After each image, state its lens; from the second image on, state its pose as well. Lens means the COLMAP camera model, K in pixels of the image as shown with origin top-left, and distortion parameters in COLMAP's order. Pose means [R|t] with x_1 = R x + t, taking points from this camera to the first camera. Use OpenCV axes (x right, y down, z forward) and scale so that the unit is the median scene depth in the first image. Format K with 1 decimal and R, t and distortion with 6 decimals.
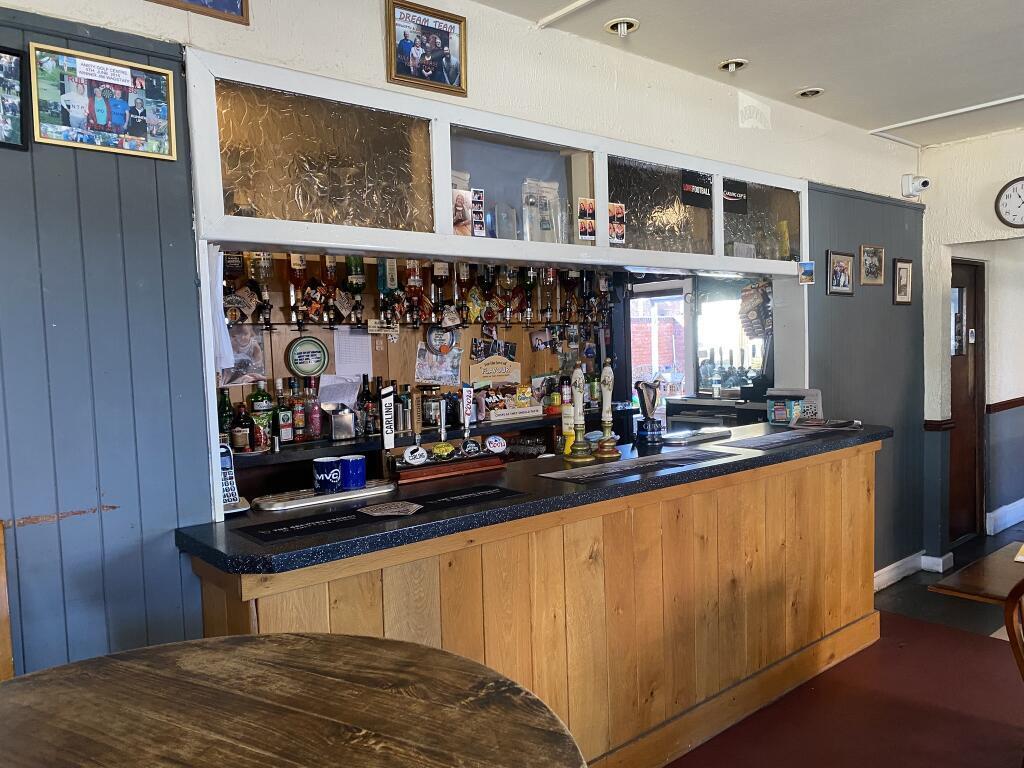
lens RADIAL K [[789.2, 0, 520.4], [0, 789.2, 396.6], [0, 0, 1]] dist [0.088641, -0.143153]
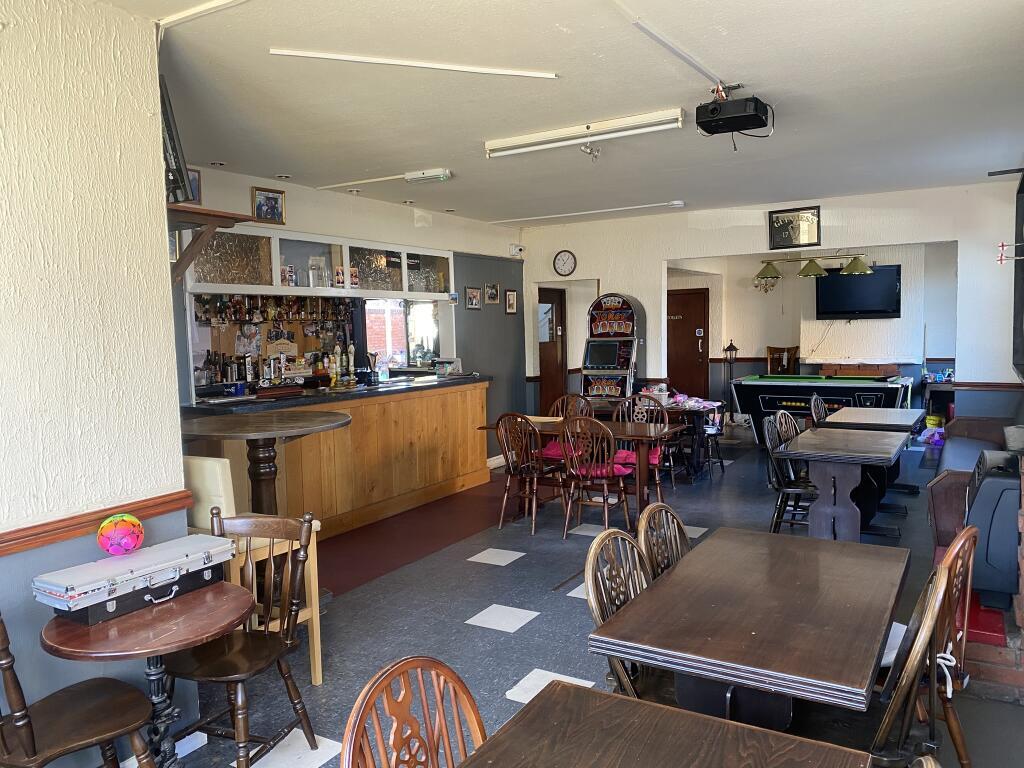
lens RADIAL K [[789.2, 0, 520.4], [0, 789.2, 396.6], [0, 0, 1]] dist [0.088641, -0.143153]
pose [[0.948802, -0.016662, 0.315431, -0.103651], [0.011206, 0.999755, 0.019101, 0.051293], [-0.315672, -0.014588, 0.948756, -0.913463]]
